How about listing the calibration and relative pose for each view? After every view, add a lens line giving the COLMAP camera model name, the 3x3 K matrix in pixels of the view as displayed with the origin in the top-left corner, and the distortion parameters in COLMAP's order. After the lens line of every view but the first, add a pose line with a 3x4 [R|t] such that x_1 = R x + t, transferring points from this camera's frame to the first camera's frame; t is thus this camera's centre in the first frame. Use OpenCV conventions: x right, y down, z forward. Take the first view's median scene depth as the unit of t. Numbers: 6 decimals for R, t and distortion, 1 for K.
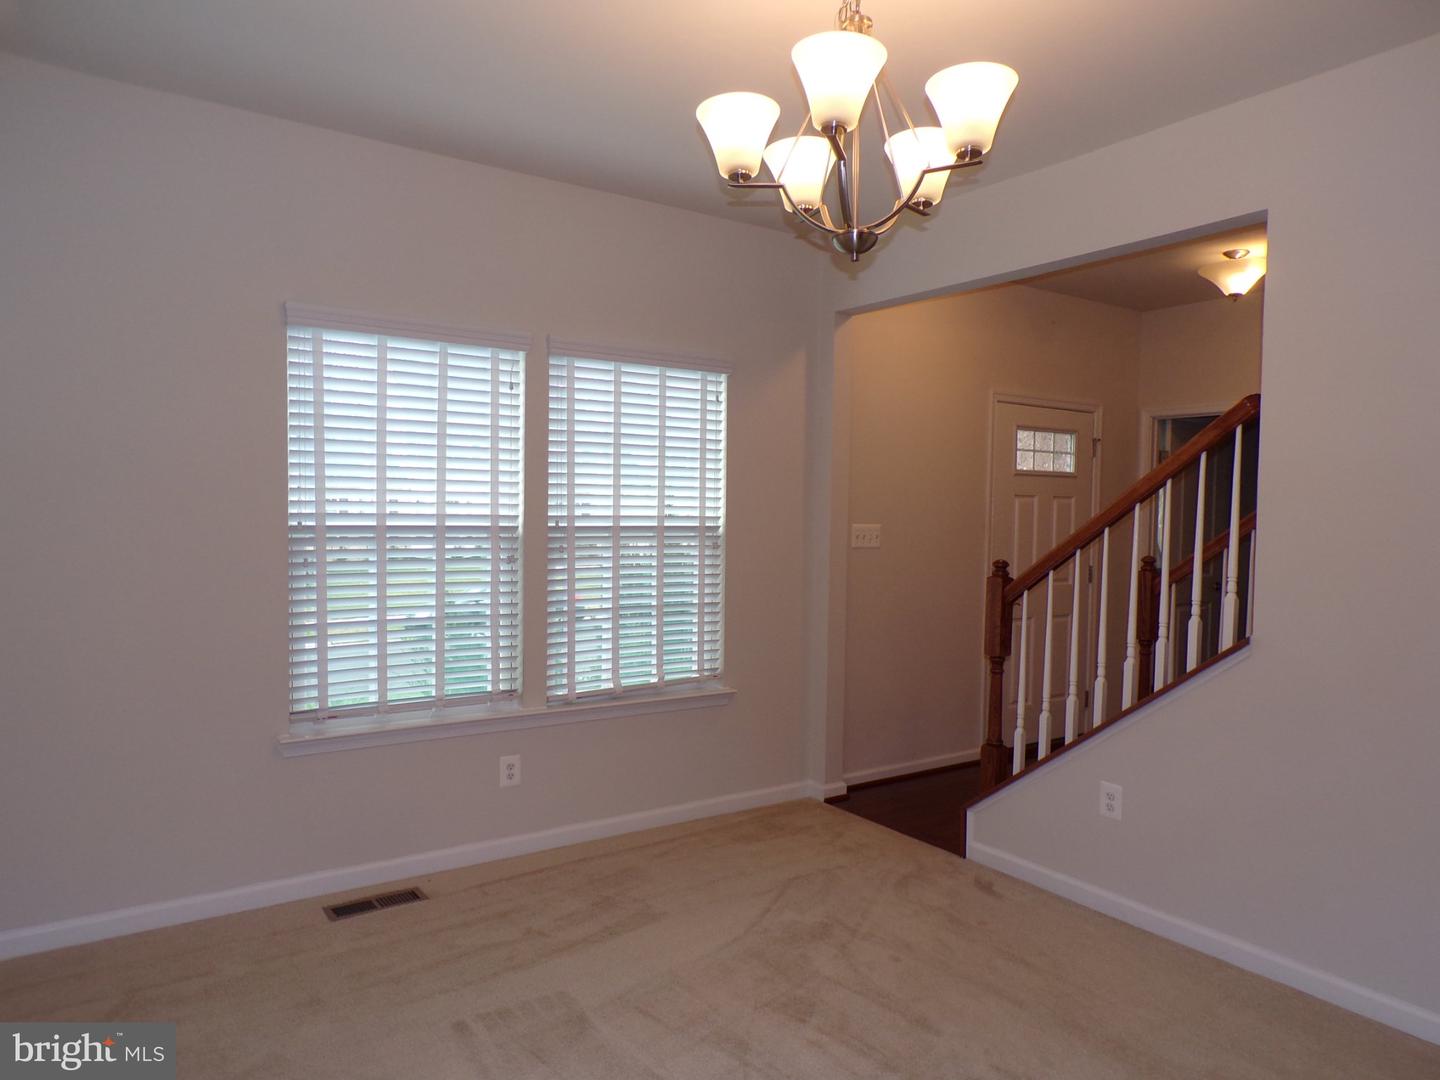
lens RADIAL K [[974.3, 0, 722.4], [0, 974.3, 514.8], [0, 0, 1]] dist [0.000515, 0.012773]
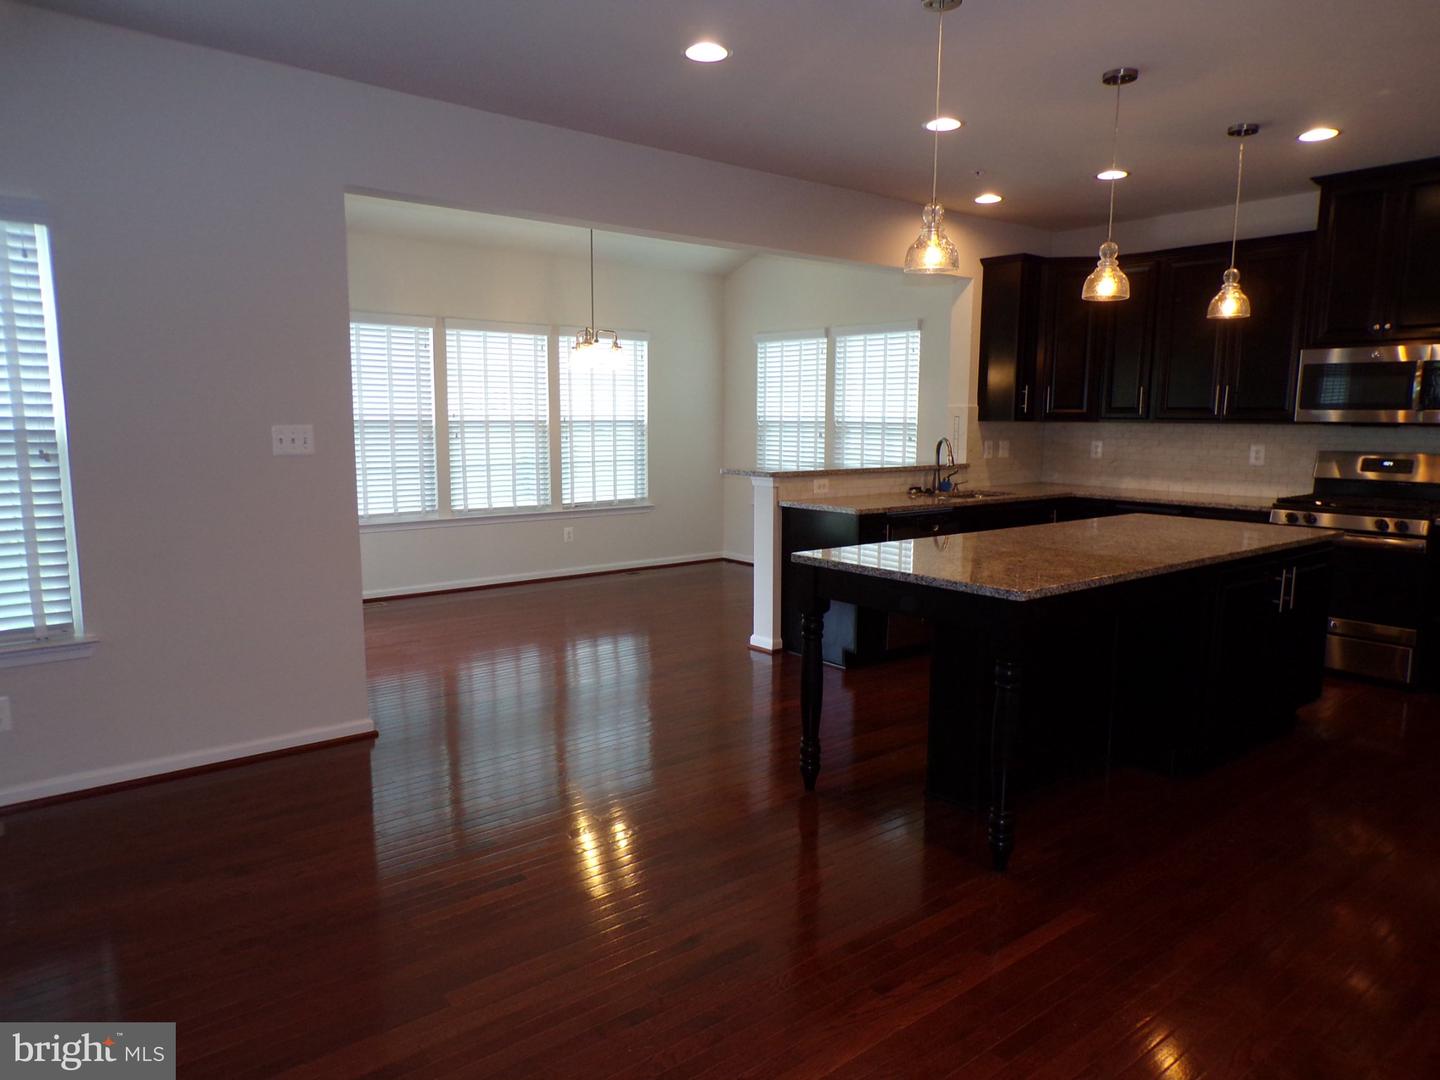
lens RADIAL K [[974.3, 0, 722.4], [0, 974.3, 545.4], [0, 0, 1]] dist [0.000515, 0.012773]
pose [[0.997903, -0.007144, 0.064326, 0.028167], [-0.002102, 0.989788, 0.142529, -0.020215], [-0.064688, -0.142365, 0.987698, -1.065069]]
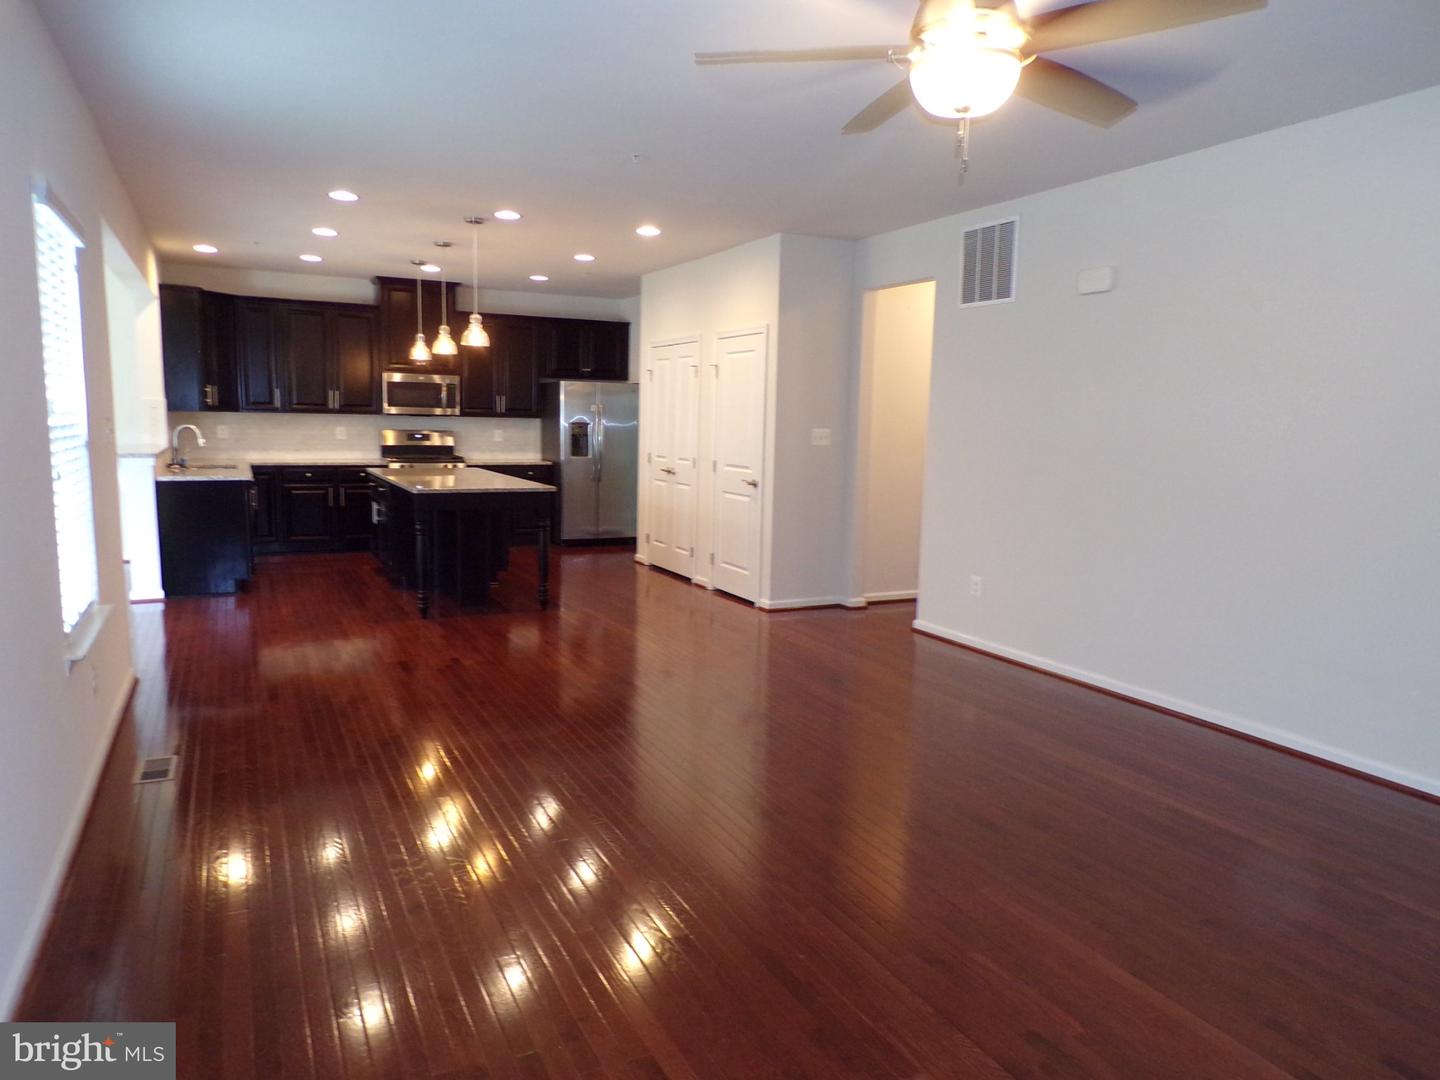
lens RADIAL K [[974.3, 0, 720.1], [0, 974.3, 540.1], [0, 0, 1]] dist [0.000515, 0.012773]
pose [[0.162962, -0.126992, 0.978426, -1.338786], [-0.028740, 0.990650, 0.133366, -0.033230], [-0.986214, -0.049853, 0.157788, -0.956172]]
